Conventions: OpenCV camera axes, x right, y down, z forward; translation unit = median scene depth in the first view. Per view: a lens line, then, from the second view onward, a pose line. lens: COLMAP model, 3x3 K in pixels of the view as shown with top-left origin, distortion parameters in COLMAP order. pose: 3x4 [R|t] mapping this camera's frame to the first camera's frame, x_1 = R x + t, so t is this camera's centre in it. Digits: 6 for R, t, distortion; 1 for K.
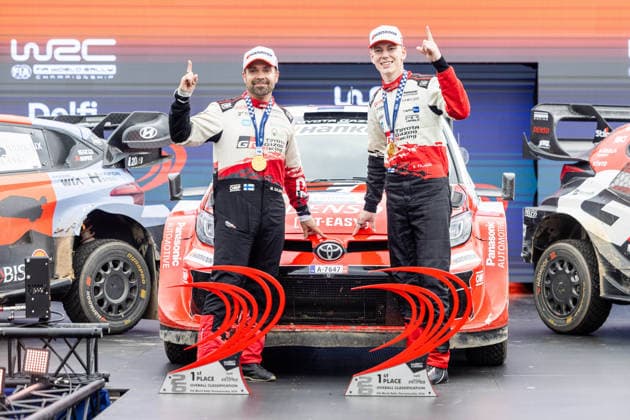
lens RADIAL K [[2202.2, 0, 315.0], [0, 2202.2, 210.0], [0, 0, 1]] dist [0.001281, 0.401857]
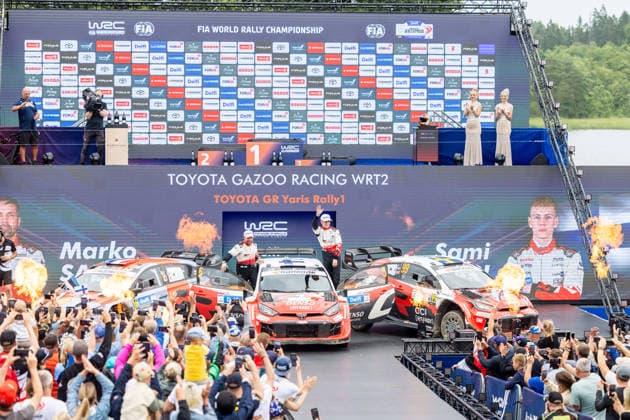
lens RADIAL K [[2202.2, 0, 315.0], [0, 2202.2, 210.0], [0, 0, 1]] dist [0.001281, 0.401857]
pose [[0.989872, -0.007702, 0.141752, -0.451731], [0.001266, 0.998966, 0.045440, -0.299750], [-0.141956, -0.044800, 0.988859, -2.381940]]
